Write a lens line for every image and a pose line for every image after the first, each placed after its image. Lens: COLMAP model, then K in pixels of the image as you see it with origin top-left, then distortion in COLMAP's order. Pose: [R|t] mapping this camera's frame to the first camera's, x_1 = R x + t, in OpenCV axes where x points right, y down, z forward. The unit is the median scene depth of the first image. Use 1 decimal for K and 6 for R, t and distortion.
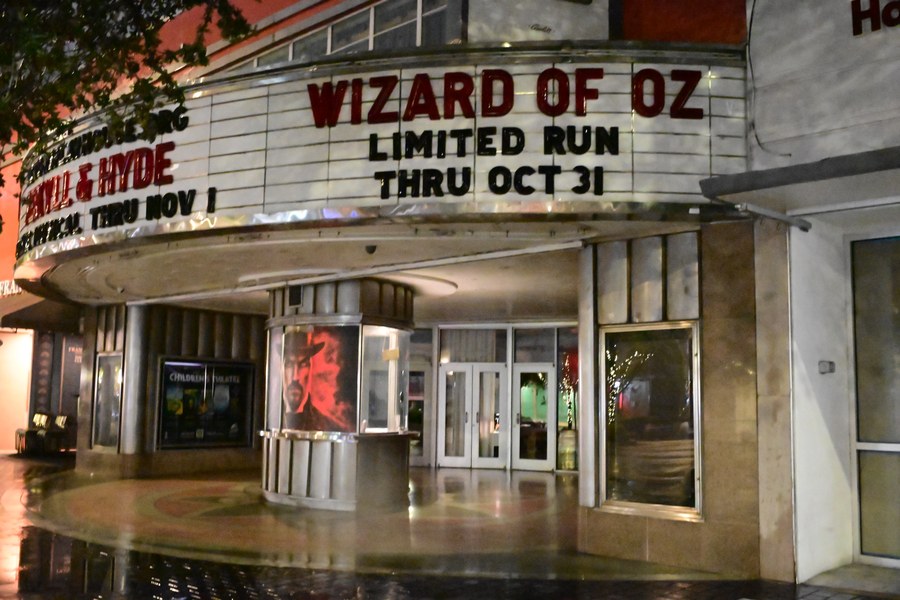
lens RADIAL K [[901.0, 0, 449.4], [0, 901.0, 298.6], [0, 0, 1]] dist [-0.045798, 0.000000]
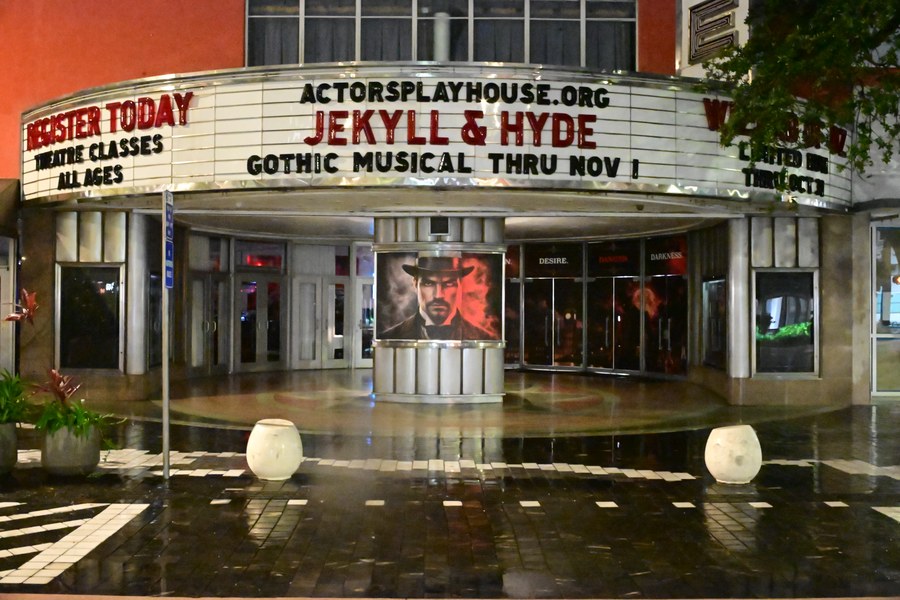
lens RADIAL K [[901.0, 0, 447.3], [0, 901.0, 301.0], [0, 0, 1]] dist [-0.045798, 0.000000]
pose [[0.716511, -0.007957, 0.697530, -1.363424], [-0.073248, 0.993549, 0.086575, -0.010134], [-0.693720, -0.113124, 0.711306, 0.220561]]
